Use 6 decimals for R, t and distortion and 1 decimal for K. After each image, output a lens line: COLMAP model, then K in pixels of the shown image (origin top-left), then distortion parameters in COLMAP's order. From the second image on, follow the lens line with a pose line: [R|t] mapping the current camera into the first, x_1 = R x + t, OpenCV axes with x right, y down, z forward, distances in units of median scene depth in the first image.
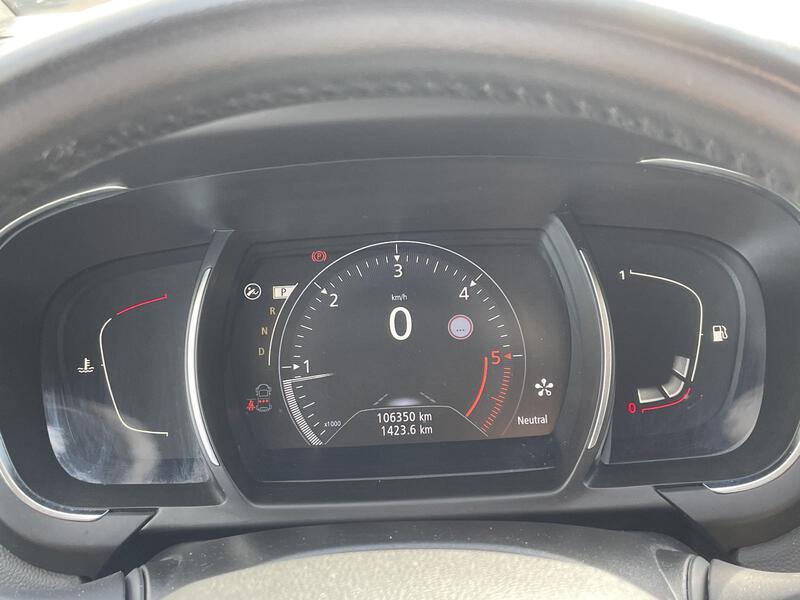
lens RADIAL K [[1038.6, 0, 400.0], [0, 1038.6, 300.0], [0, 0, 1]] dist [0.112025, -0.041892]
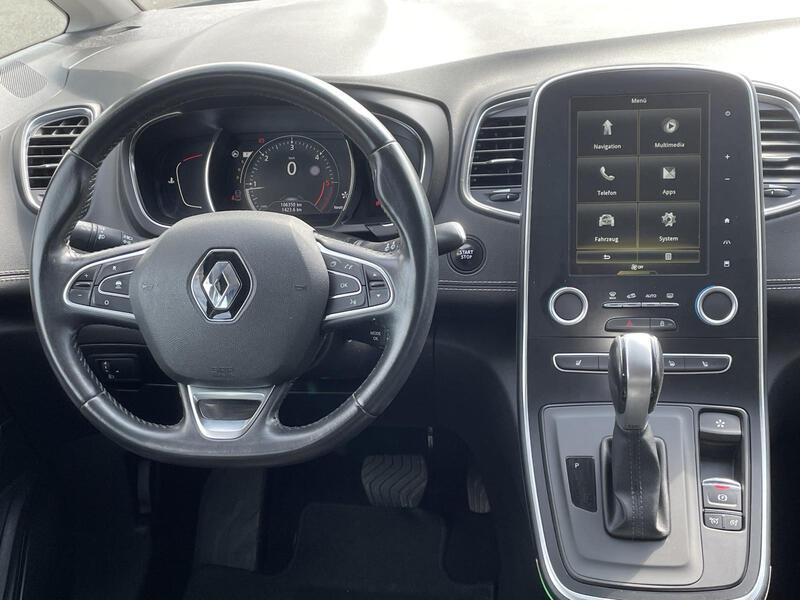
lens RADIAL K [[1038.6, 0, 400.0], [0, 1038.6, 300.0], [0, 0, 1]] dist [0.112025, -0.041892]
pose [[0.994976, 0.042802, -0.090504, 0.510685], [-0.035482, 0.996083, 0.080996, 0.127963], [0.093616, -0.077378, 0.992597, -1.537928]]
